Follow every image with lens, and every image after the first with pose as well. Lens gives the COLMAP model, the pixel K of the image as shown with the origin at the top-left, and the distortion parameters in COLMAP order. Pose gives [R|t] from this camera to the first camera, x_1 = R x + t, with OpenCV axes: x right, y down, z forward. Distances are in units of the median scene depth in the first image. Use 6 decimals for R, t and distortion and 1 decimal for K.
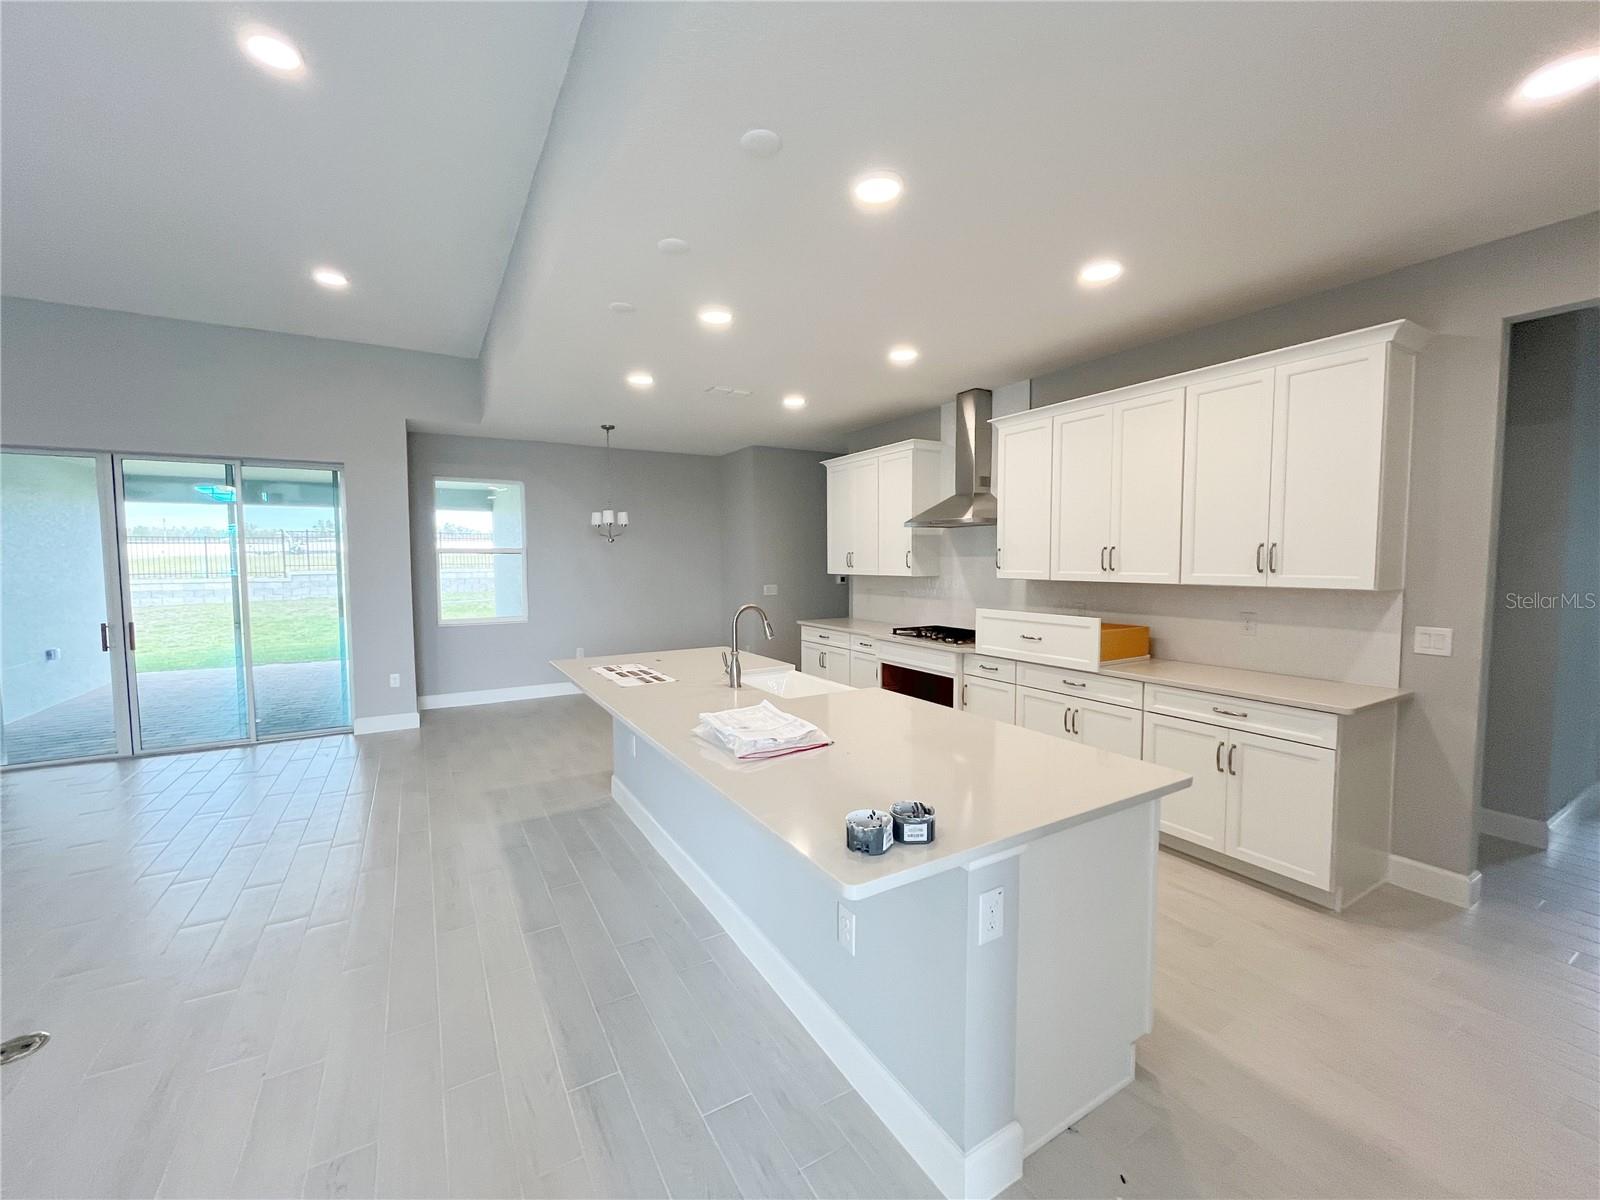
lens RADIAL K [[644.4, 0, 804.0], [0, 644.4, 596.5], [0, 0, 1]] dist [-0.000066, -0.000048]
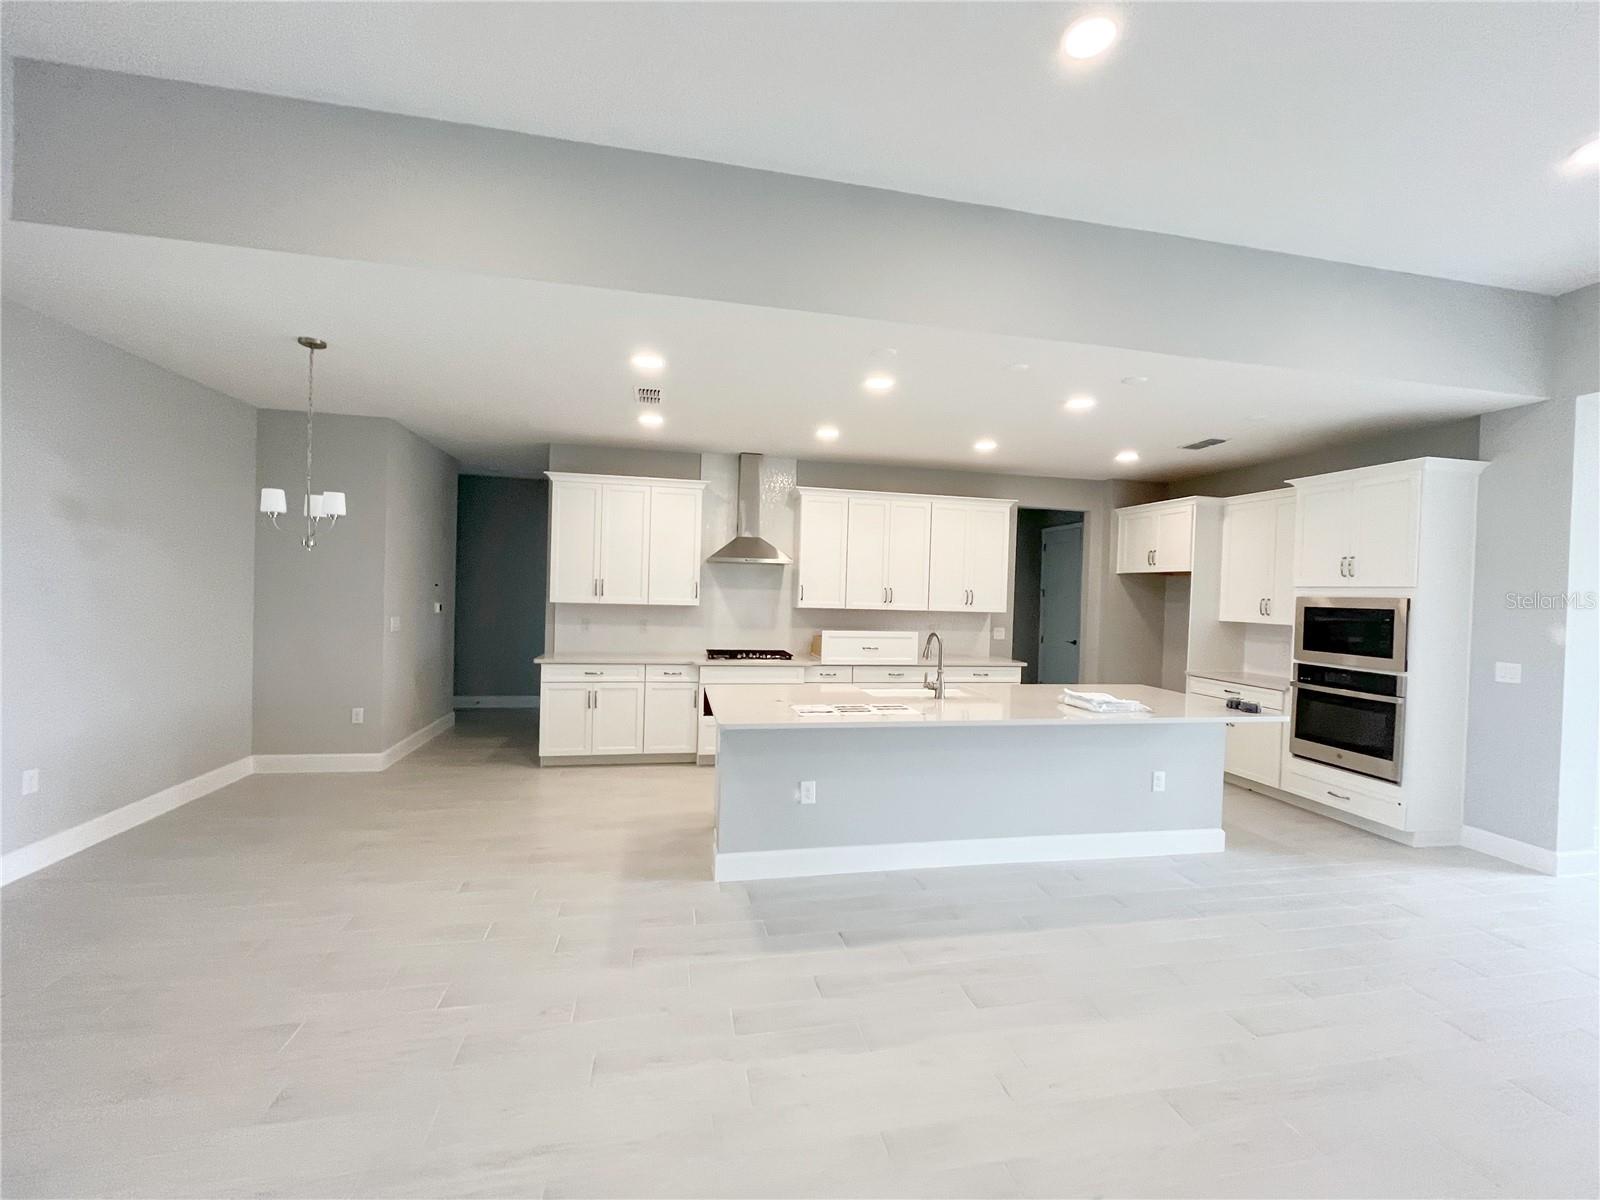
lens RADIAL K [[644.4, 0, 804.0], [0, 644.4, 596.5], [0, 0, 1]] dist [-0.000066, -0.000048]
pose [[0.325992, 0.001587, 0.945371, -0.996737], [0.021911, 0.999717, -0.009234, -0.040428], [-0.945119, 0.023724, 0.325865, 0.602562]]
